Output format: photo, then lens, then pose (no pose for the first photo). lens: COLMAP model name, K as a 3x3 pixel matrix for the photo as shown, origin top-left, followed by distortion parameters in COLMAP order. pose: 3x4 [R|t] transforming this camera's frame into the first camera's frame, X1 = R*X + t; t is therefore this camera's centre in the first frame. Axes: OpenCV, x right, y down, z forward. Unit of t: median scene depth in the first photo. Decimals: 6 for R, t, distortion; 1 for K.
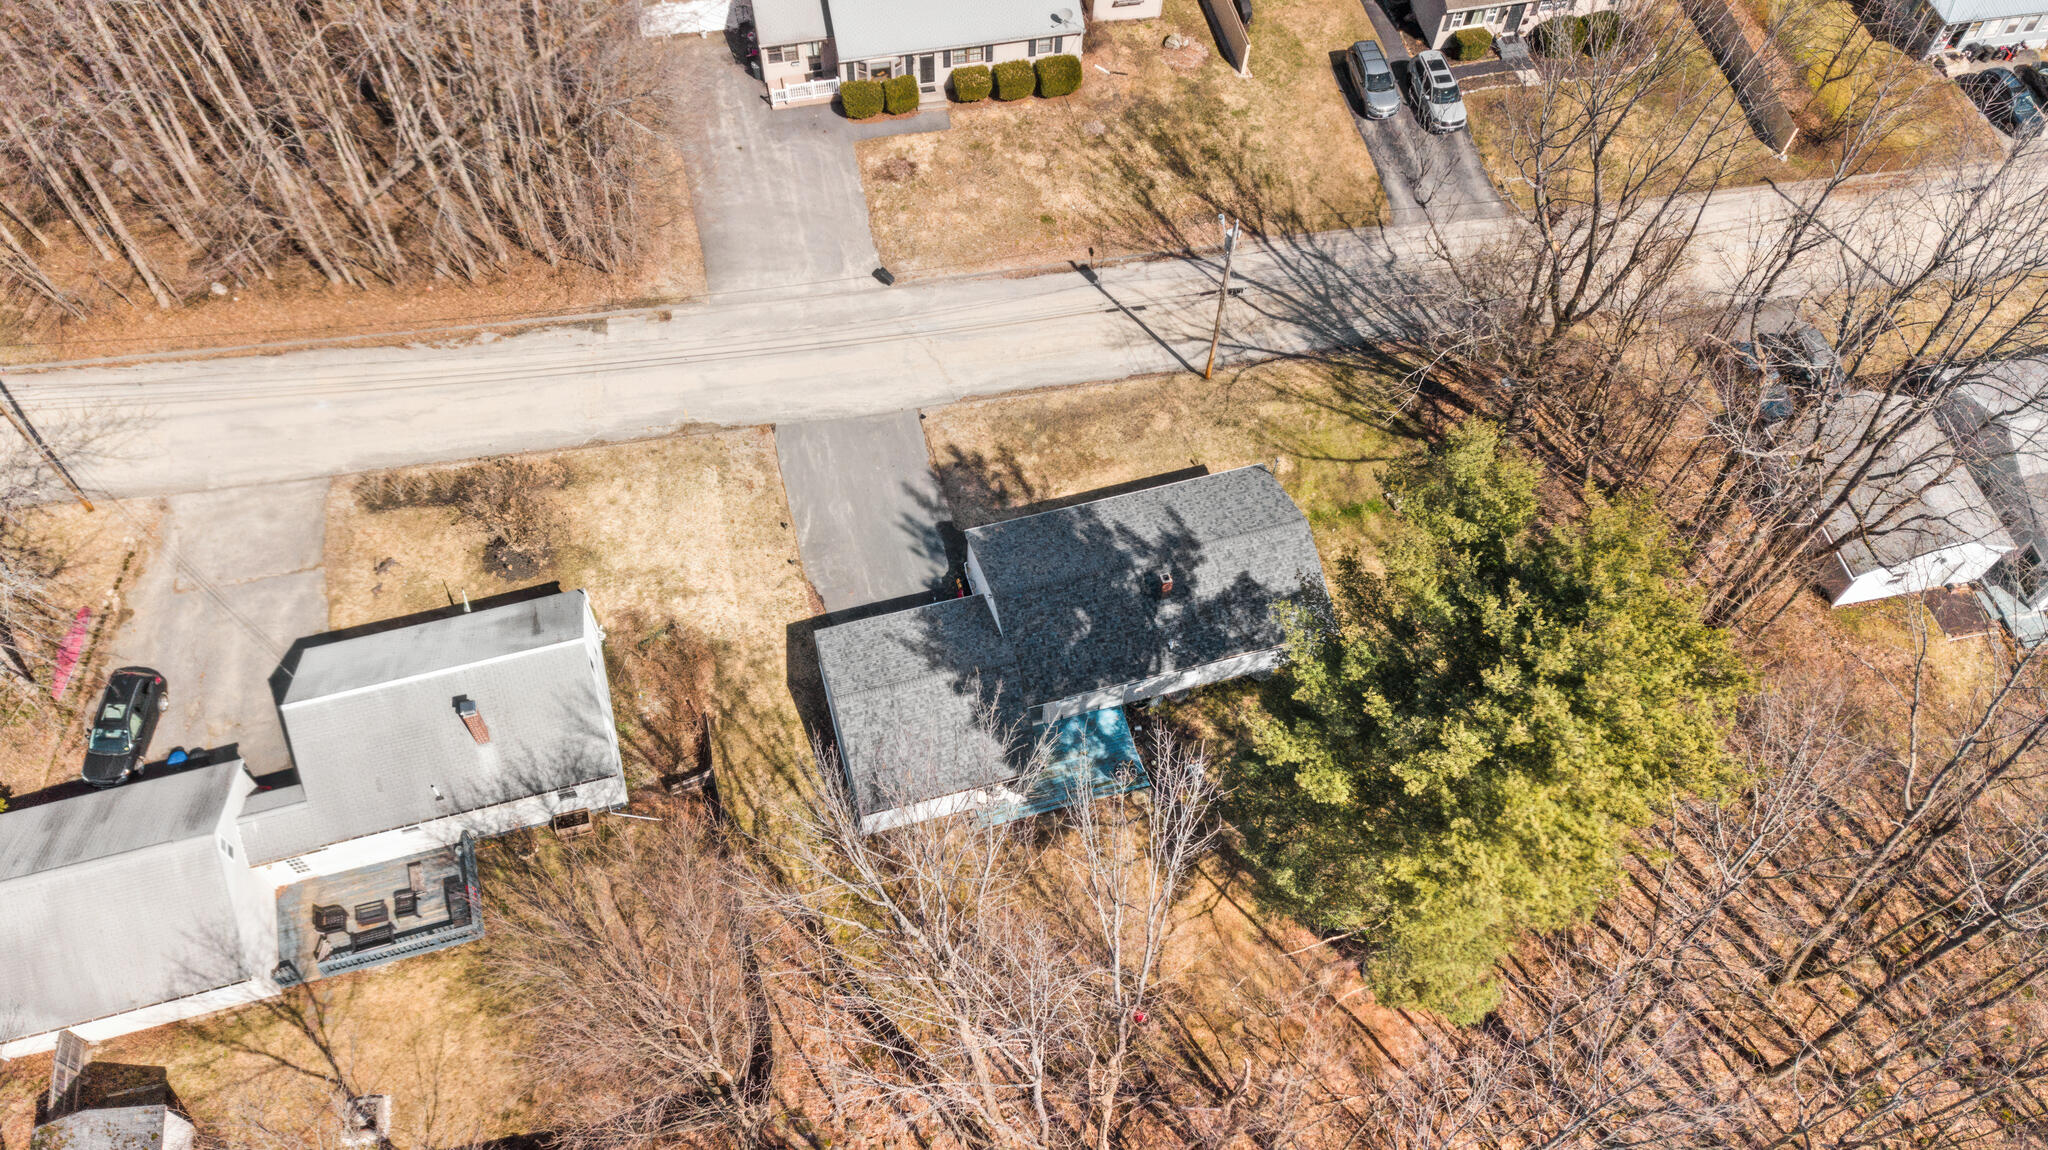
lens RADIAL K [[1579.5, 0, 1013.7], [0, 1579.5, 572.1], [0, 0, 1]] dist [0.141809, -0.004842]
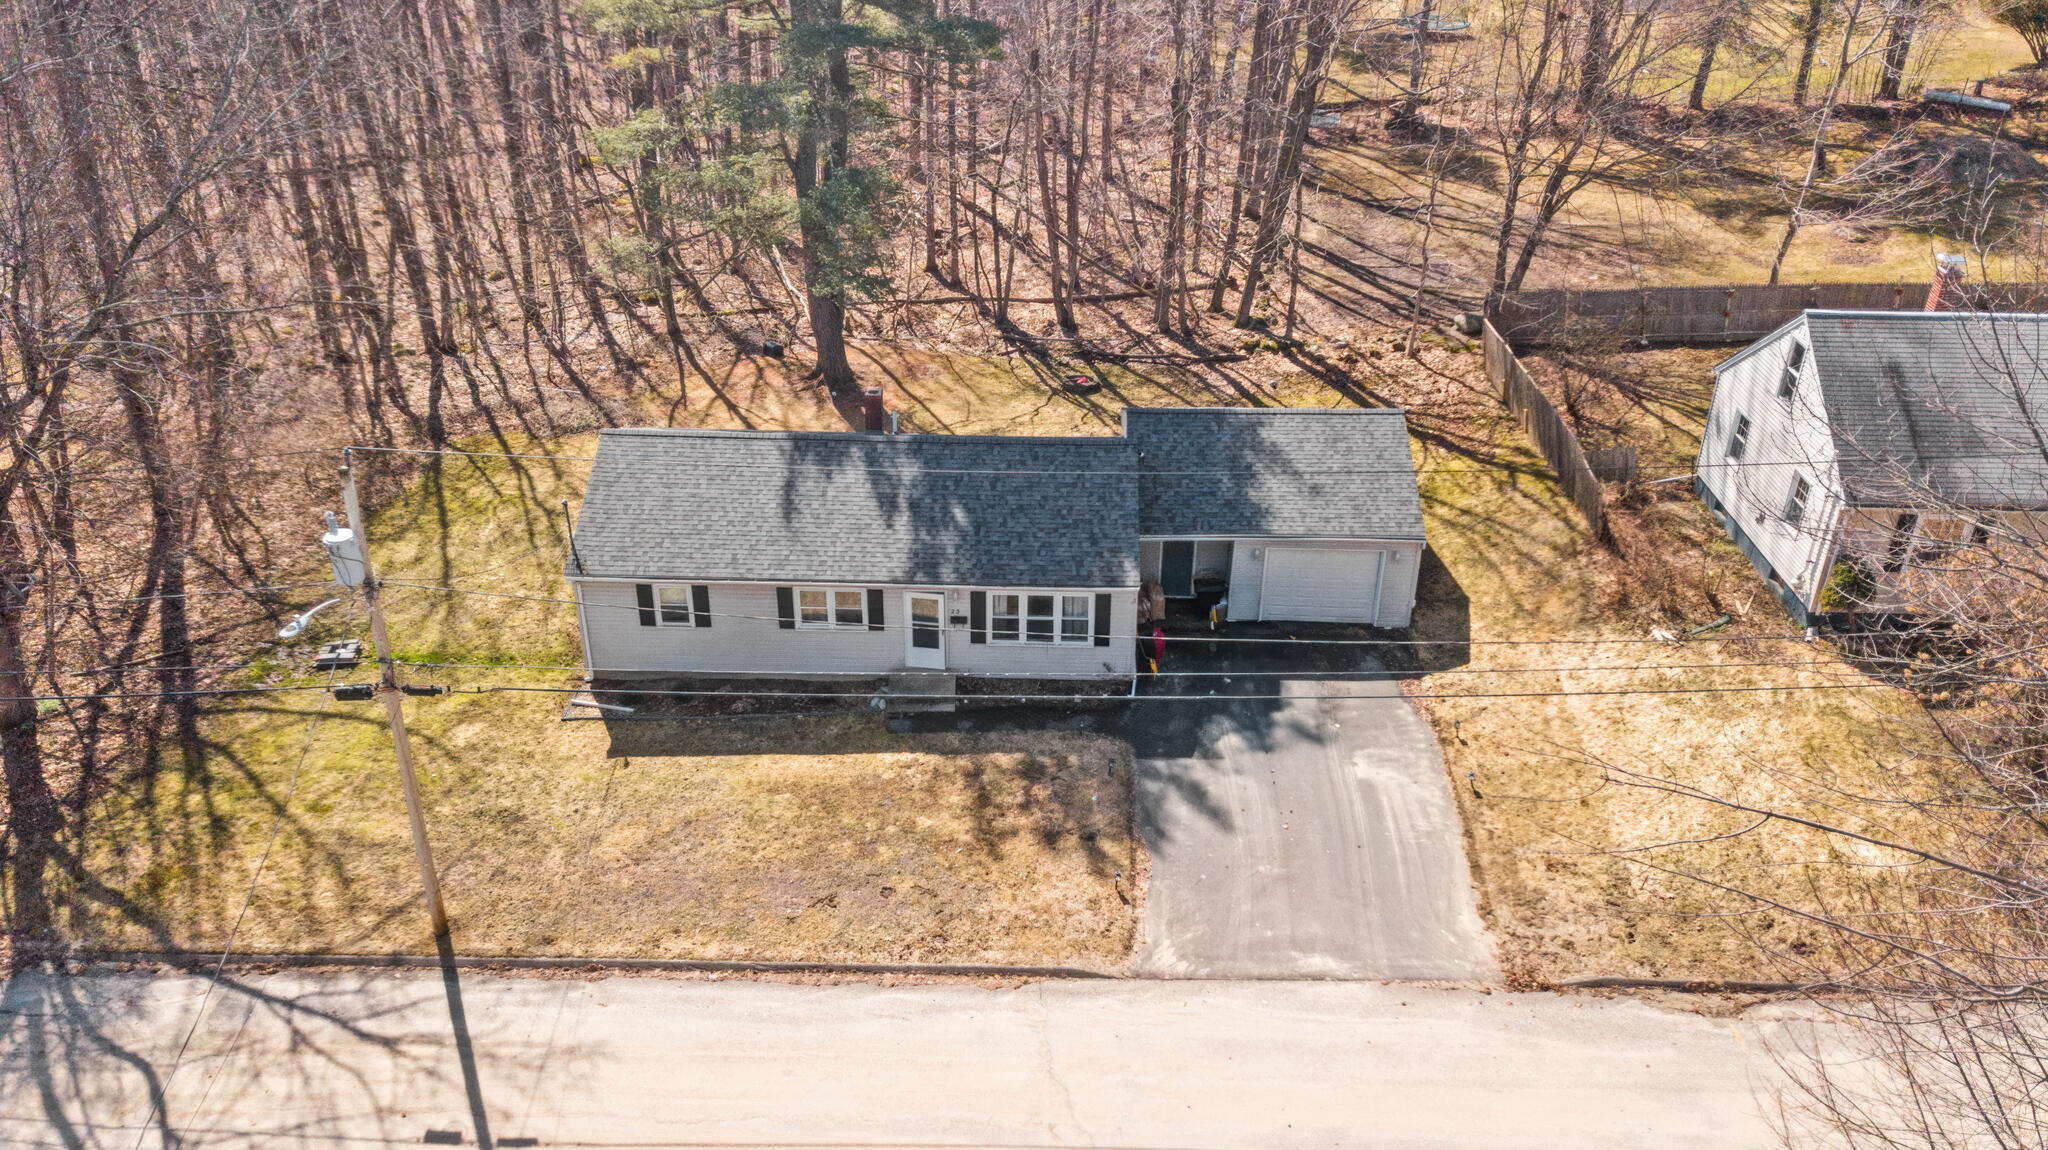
lens RADIAL K [[1617.1, 0, 1026.8], [0, 1617.1, 550.3], [0, 0, 1]] dist [0.062671, 0.010530]
pose [[-0.950489, -0.165030, 0.263316, -0.119861], [0.252901, 0.081611, 0.964044, -0.500968], [-0.180586, 0.982906, -0.035834, 0.871499]]
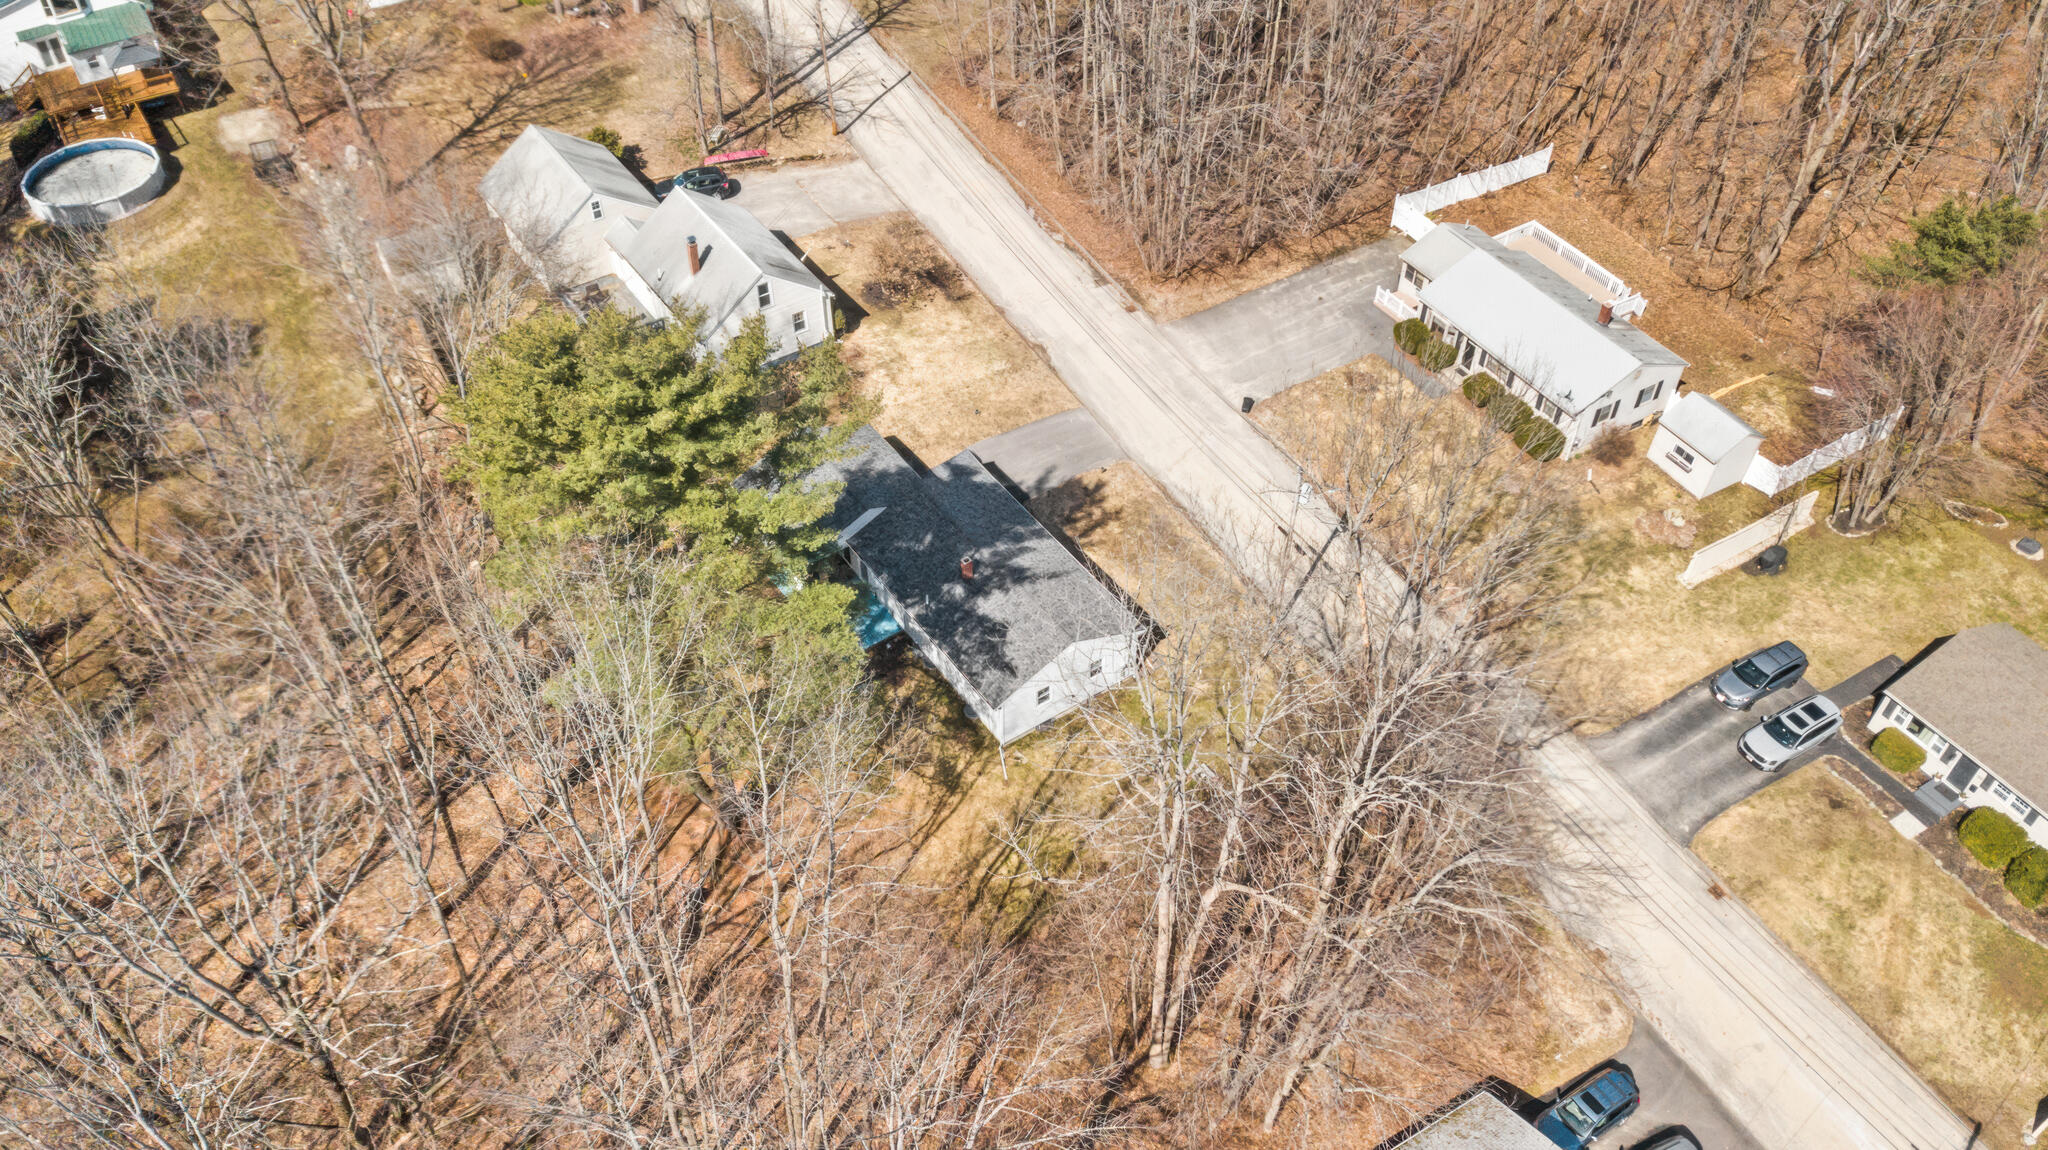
lens RADIAL K [[1579.5, 0, 1013.7], [0, 1579.5, 572.1], [0, 0, 1]] dist [0.141809, -0.004842]
pose [[0.319598, 0.663199, -0.676775, 0.739375], [-0.803719, 0.568041, 0.177100, -0.185832], [0.501888, 0.487337, 0.714571, 0.139094]]
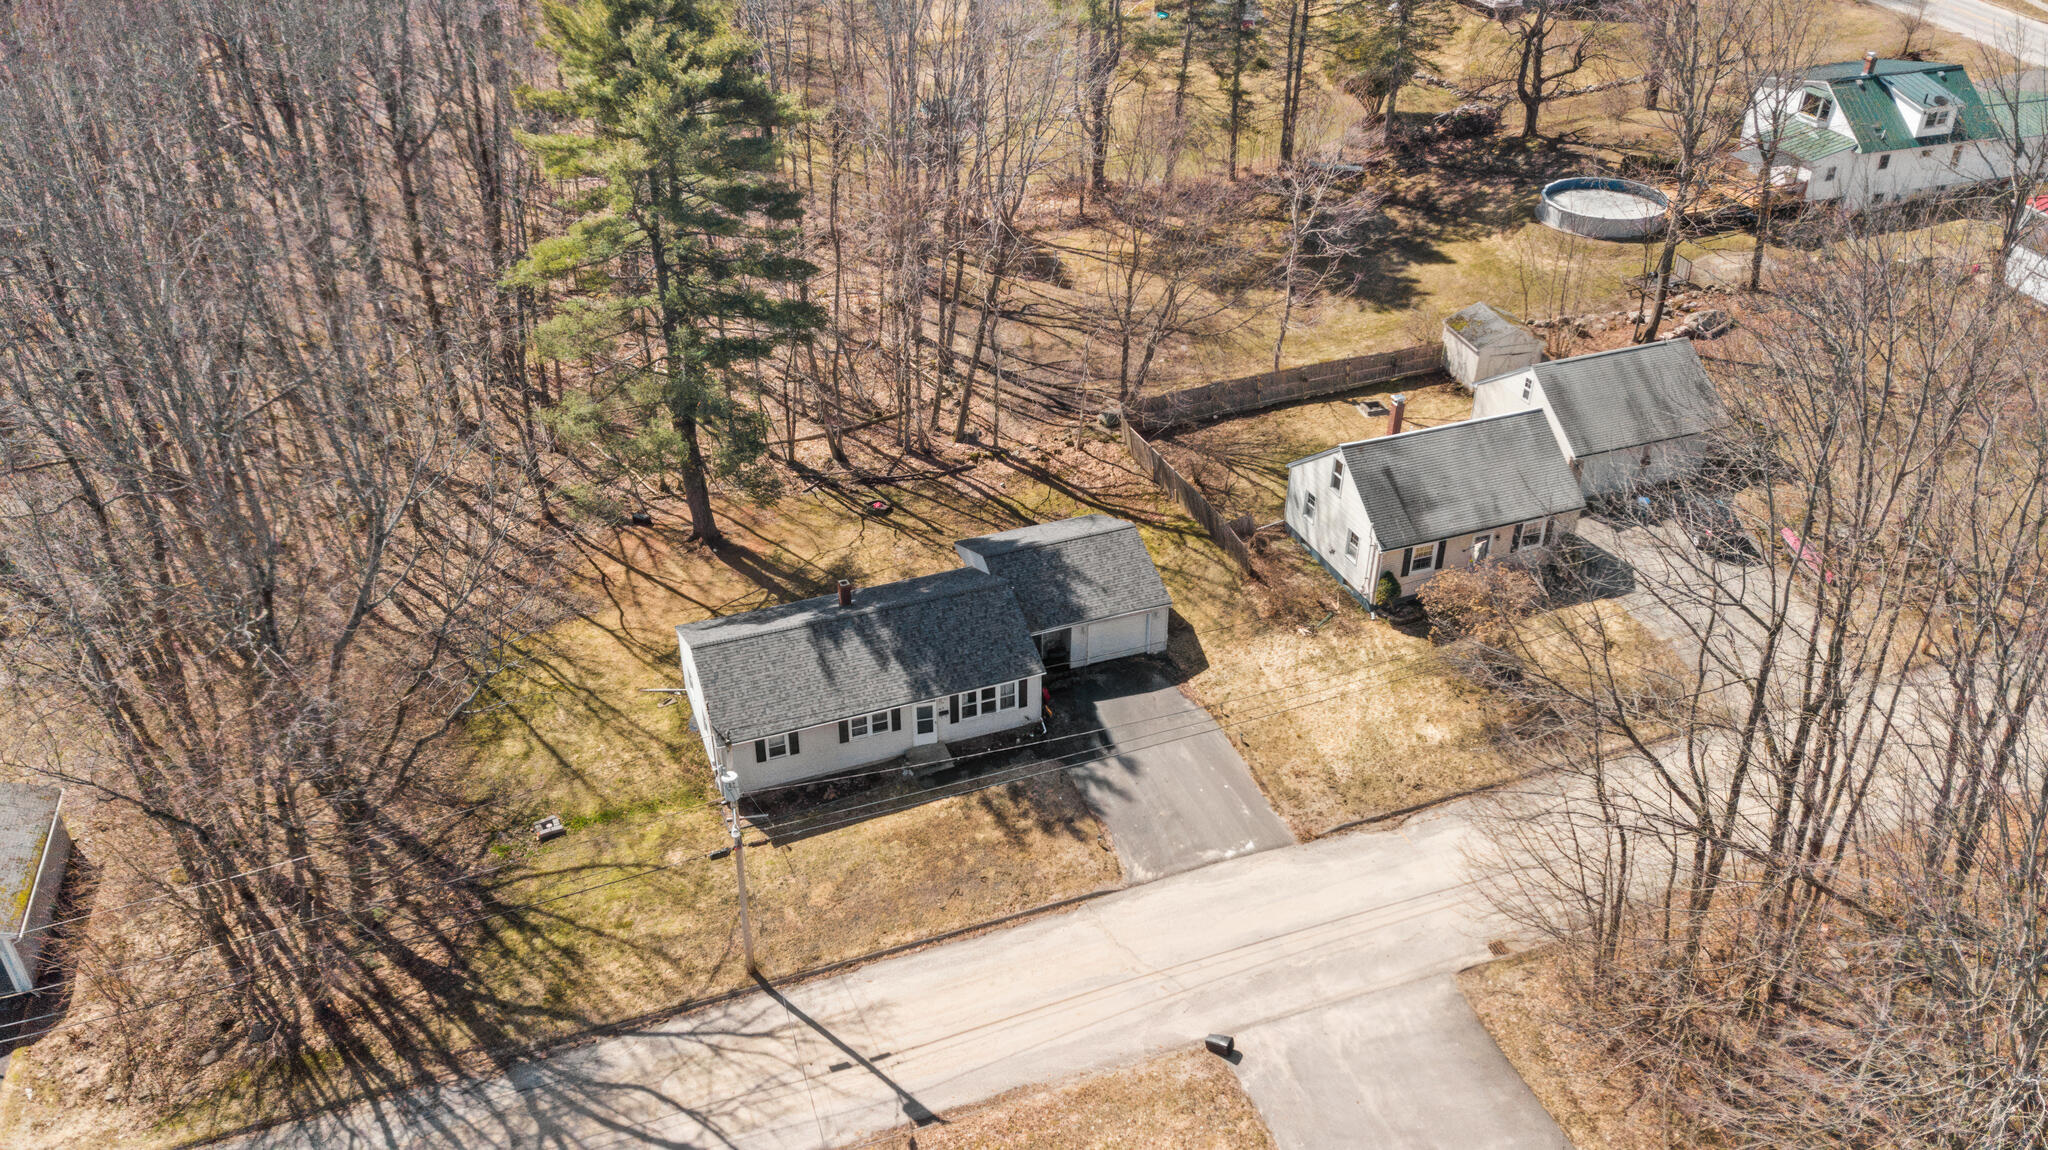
lens RADIAL K [[1579.5, 0, 1013.7], [0, 1579.5, 572.1], [0, 0, 1]] dist [0.141809, -0.004842]
pose [[-0.996979, 0.025566, -0.073339, 0.050816], [-0.073980, -0.025089, 0.996944, -0.851492], [0.023648, 0.999358, 0.026905, 0.782970]]
